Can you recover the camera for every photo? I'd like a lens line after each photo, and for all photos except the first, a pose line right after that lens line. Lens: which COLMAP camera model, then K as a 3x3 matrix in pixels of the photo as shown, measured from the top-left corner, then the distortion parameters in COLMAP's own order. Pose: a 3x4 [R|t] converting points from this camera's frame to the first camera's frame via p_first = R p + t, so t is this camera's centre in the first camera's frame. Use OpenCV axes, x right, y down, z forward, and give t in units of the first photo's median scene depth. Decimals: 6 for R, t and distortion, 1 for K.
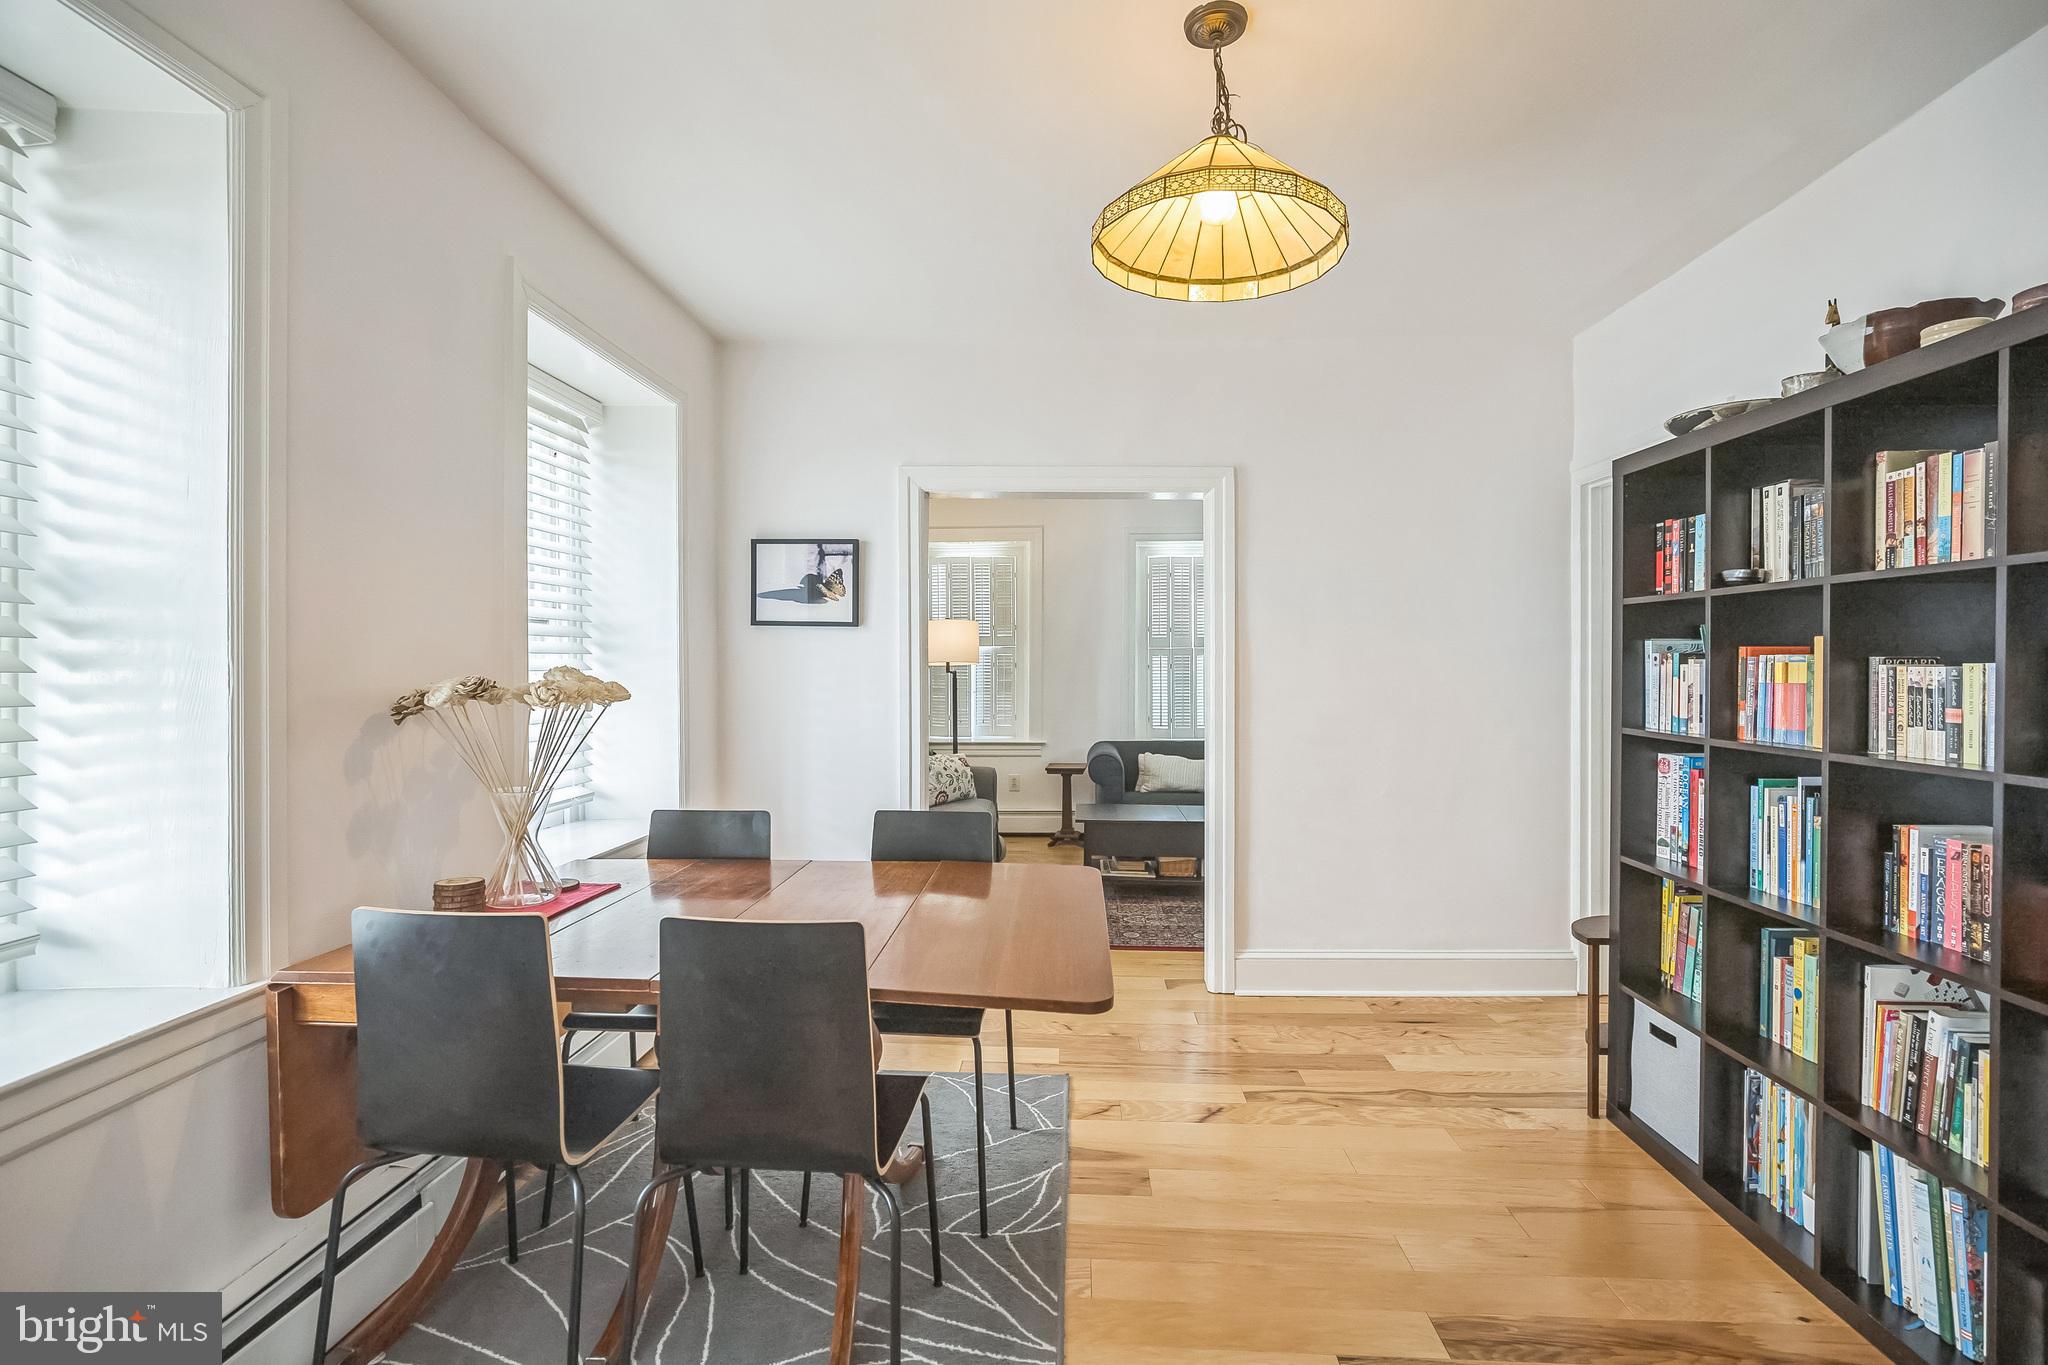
lens RADIAL K [[945.8, 0, 1018.1], [0, 945.8, 679.7], [0, 0, 1]] dist [-0.016070, 0.003647]
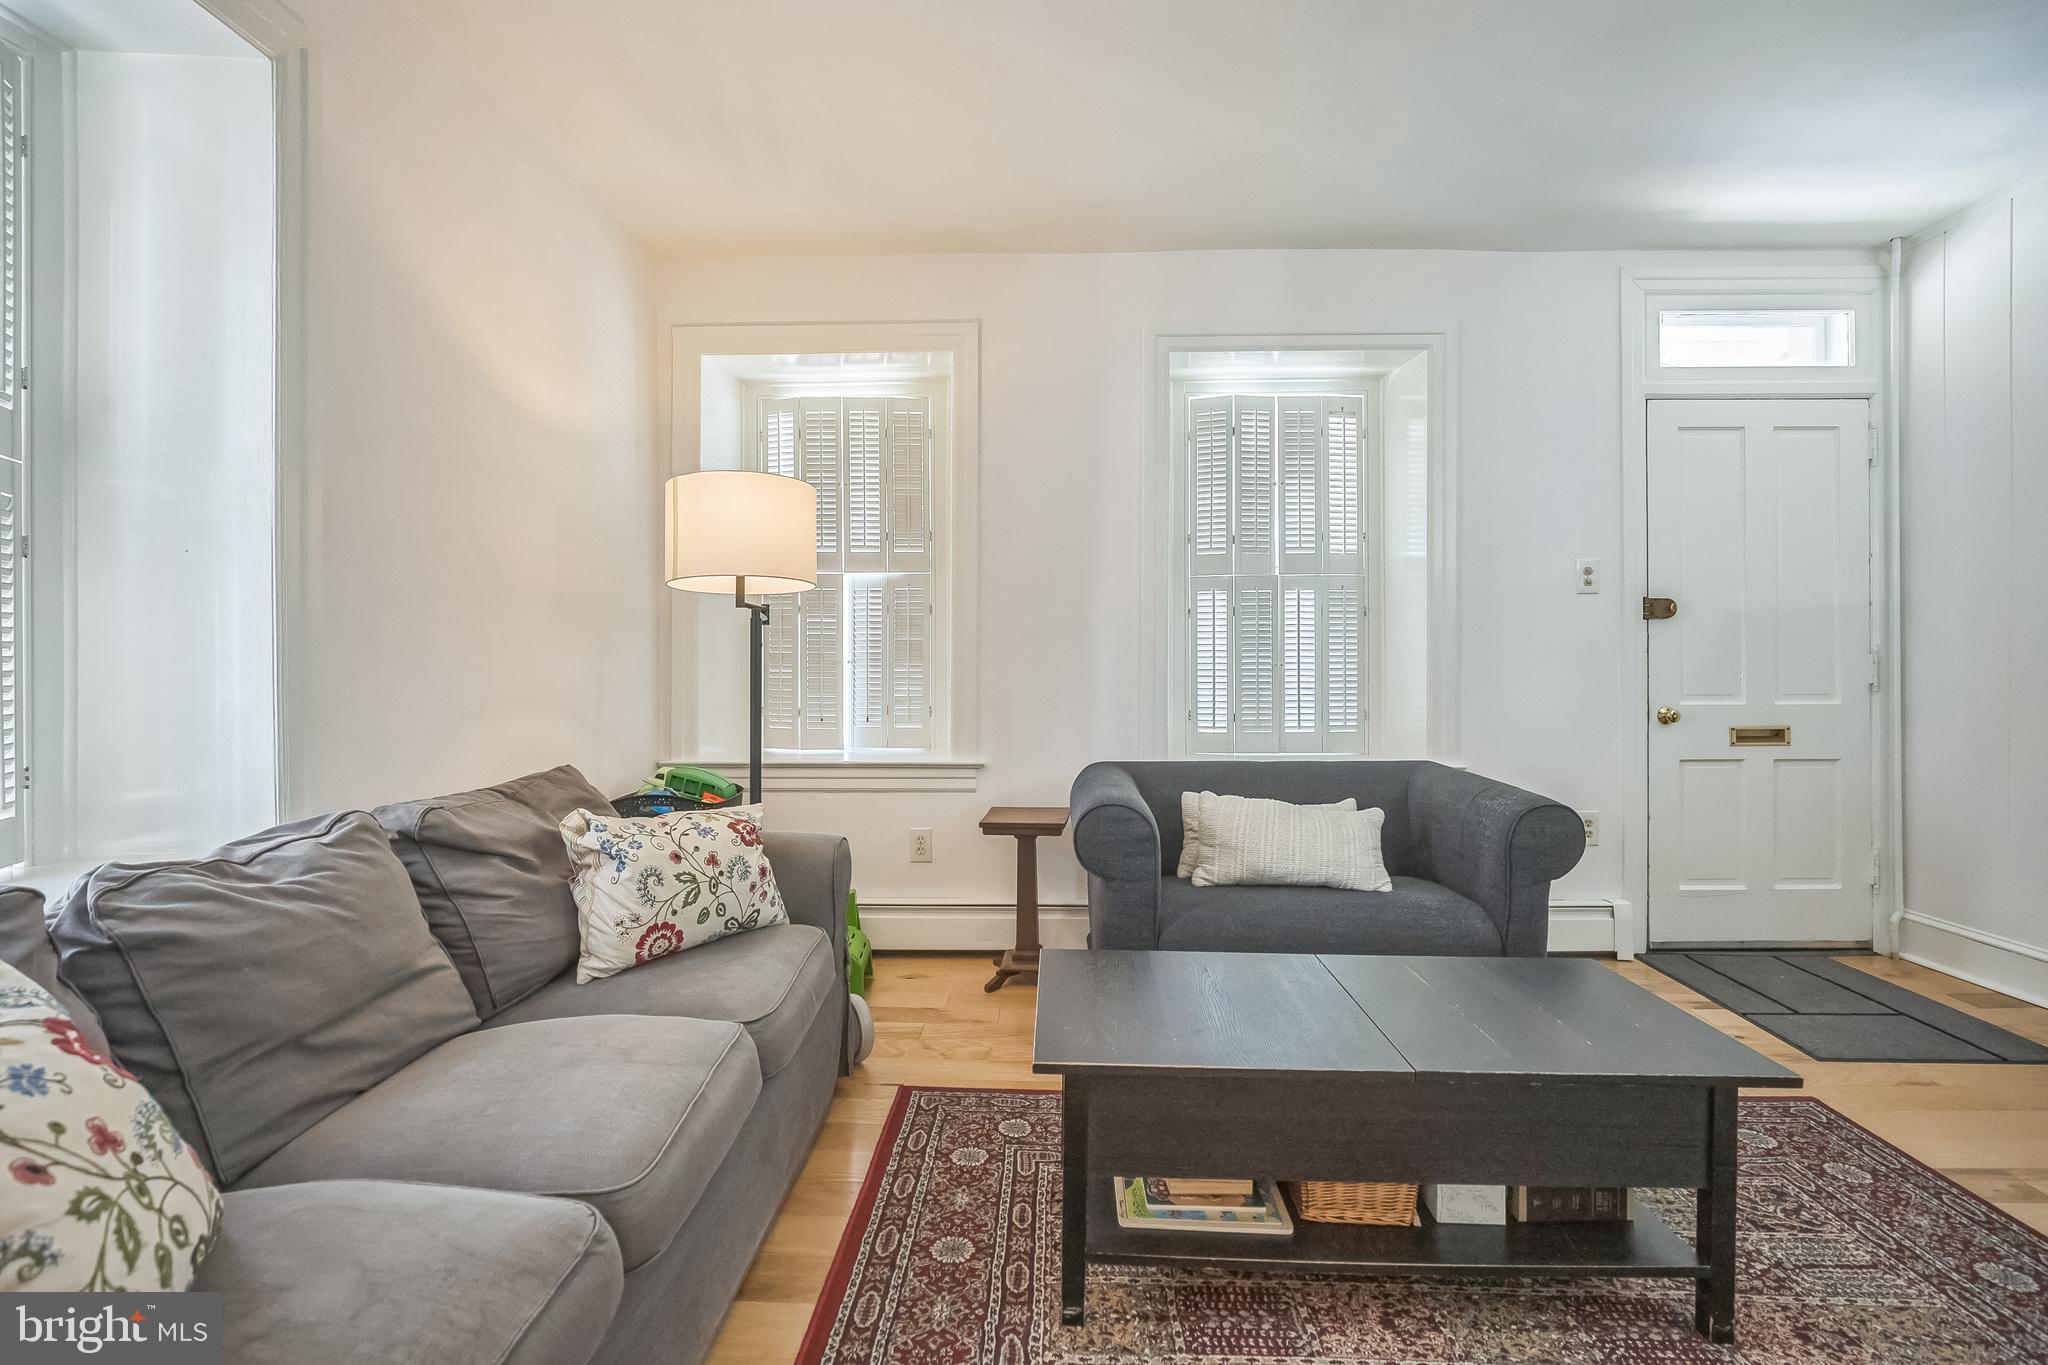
lens RADIAL K [[945.8, 0, 1028.9], [0, 945.8, 671.1], [0, 0, 1]] dist [-0.016070, 0.003647]
pose [[0.999415, 0.001646, 0.034168, 0.065923], [-0.001672, 0.999998, 0.000730, 0.034595], [-0.034167, -0.000786, 0.999416, 0.962123]]
